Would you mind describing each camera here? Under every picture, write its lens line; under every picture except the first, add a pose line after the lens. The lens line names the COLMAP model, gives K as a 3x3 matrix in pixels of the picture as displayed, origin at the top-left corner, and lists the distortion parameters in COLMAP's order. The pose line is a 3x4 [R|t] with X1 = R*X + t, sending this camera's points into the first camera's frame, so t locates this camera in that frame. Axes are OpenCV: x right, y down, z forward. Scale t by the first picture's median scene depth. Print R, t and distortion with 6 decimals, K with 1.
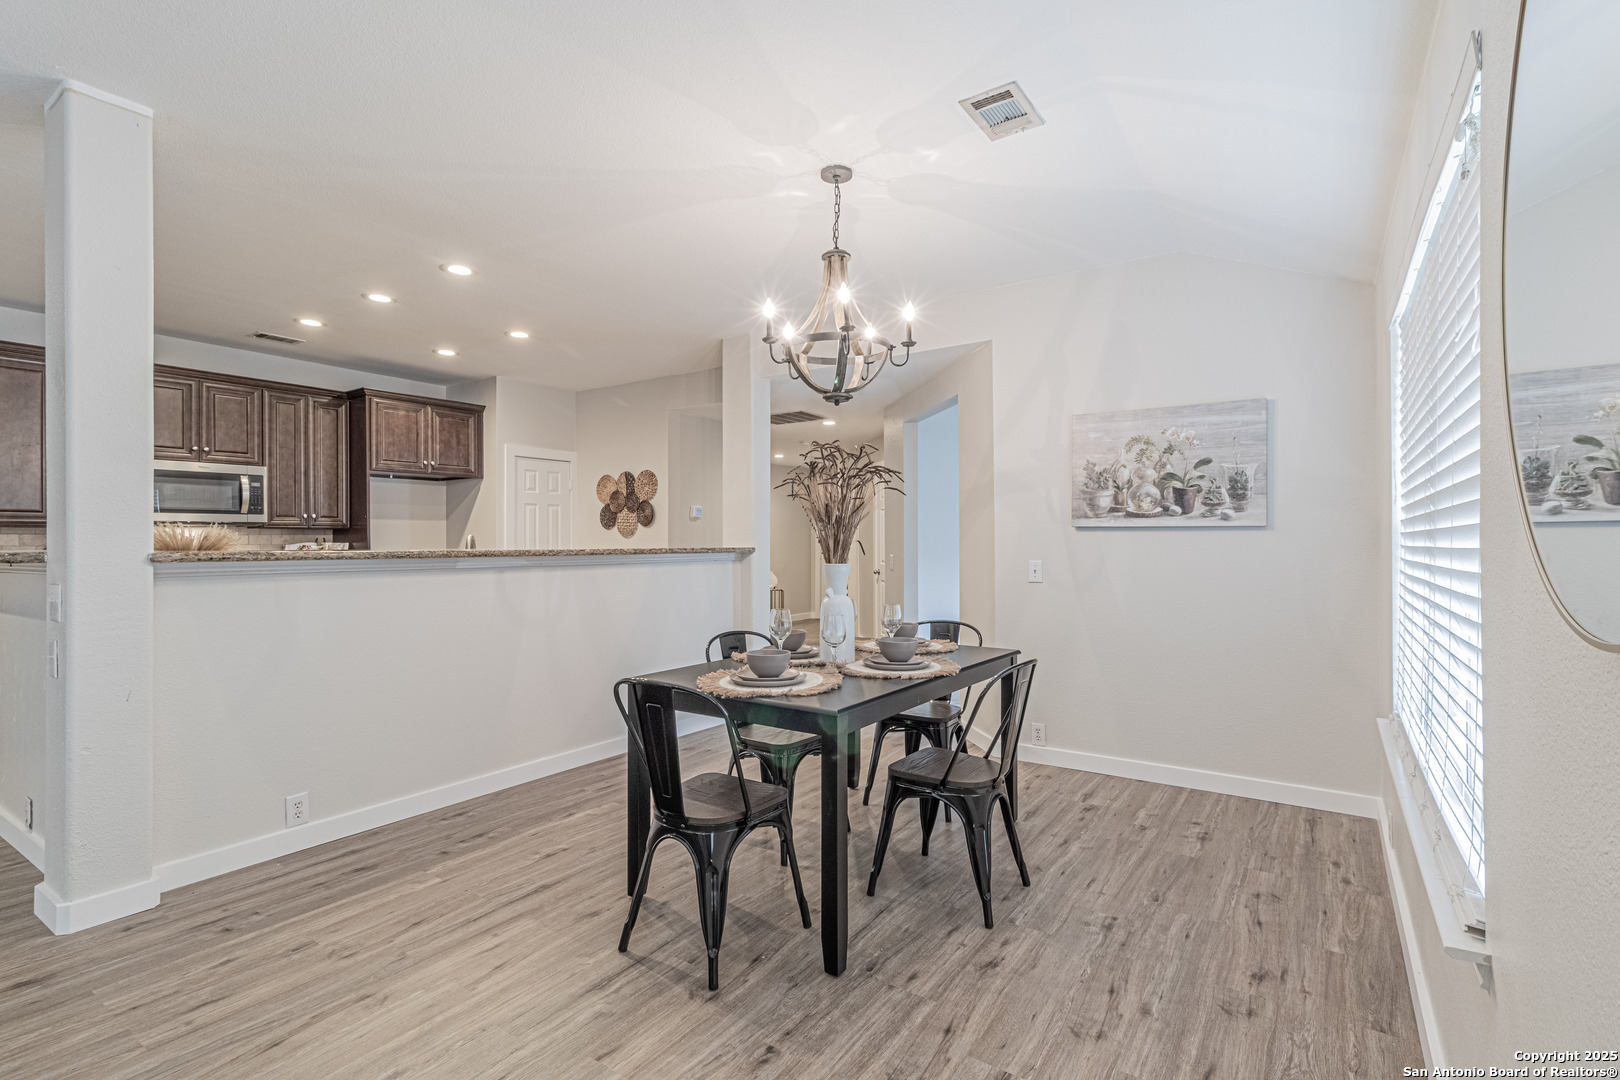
lens RADIAL K [[753.4, 0, 827.4], [0, 753.4, 542.9], [0, 0, 1]] dist [0.006145, 0.001177]
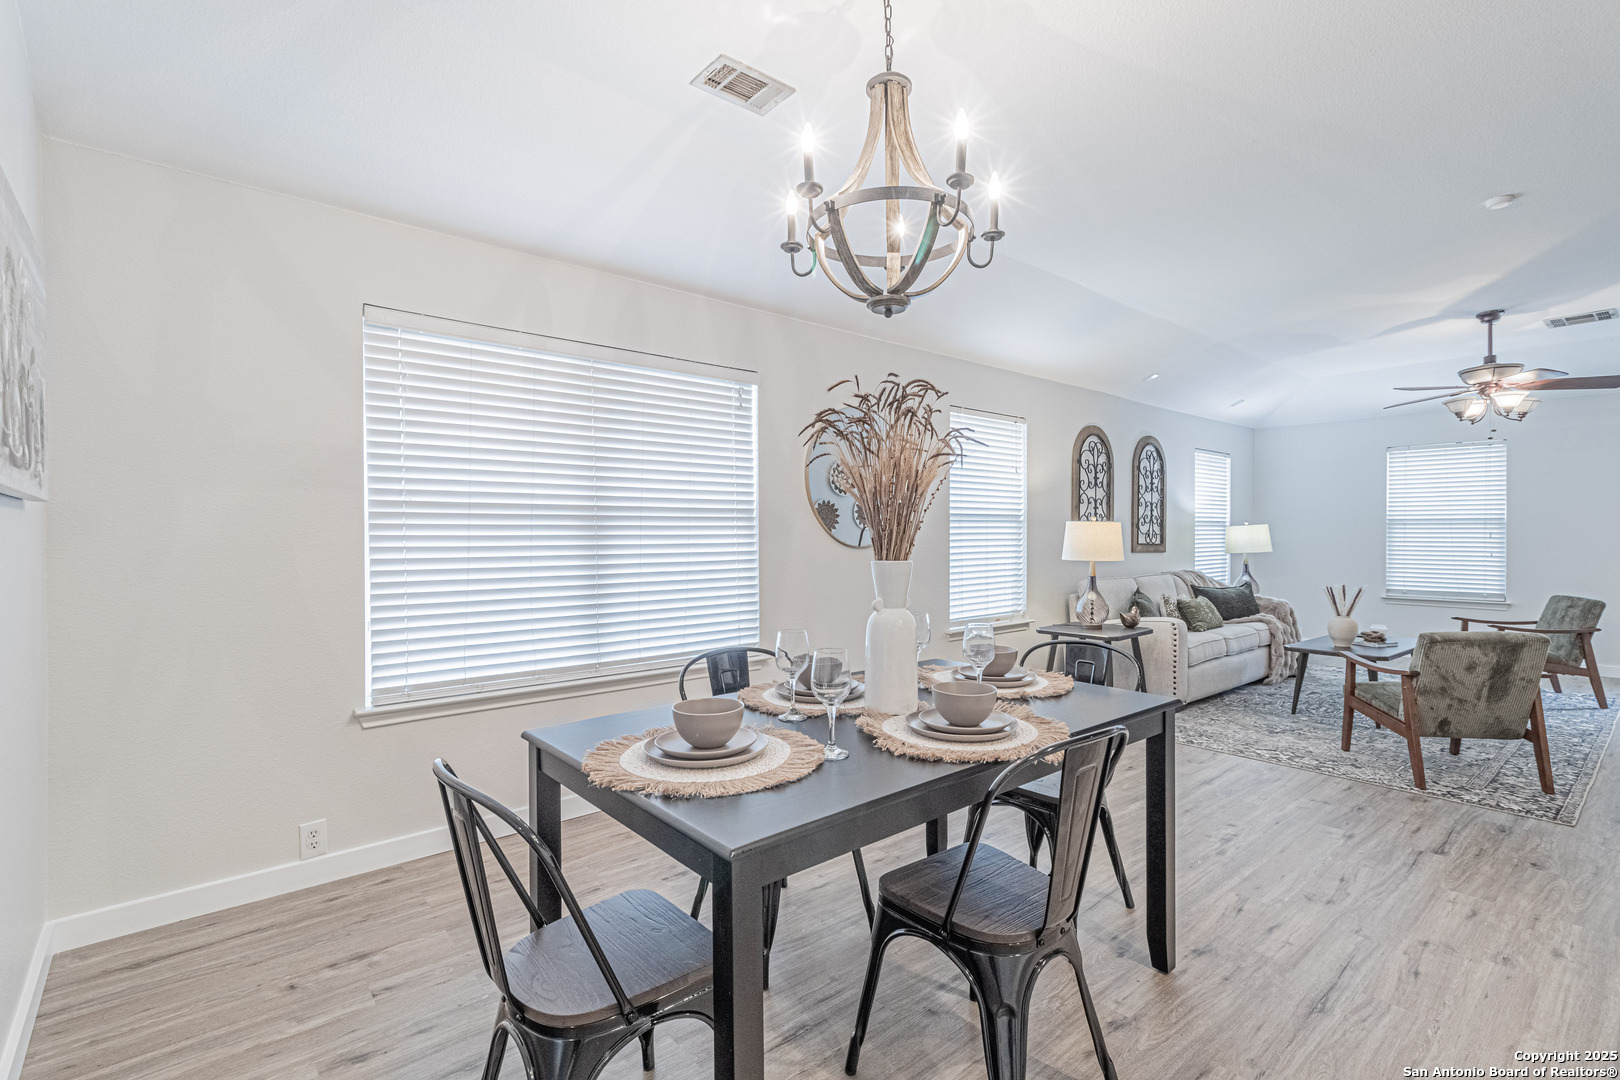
lens RADIAL K [[753.4, 0, 832.9], [0, 753.4, 536.6], [0, 0, 1]] dist [0.006145, 0.001177]
pose [[-0.965700, 0.002335, 0.259651, -0.092814], [0.003648, 0.999983, 0.004574, 0.003419], [-0.259636, 0.005364, -0.965692, 1.403422]]
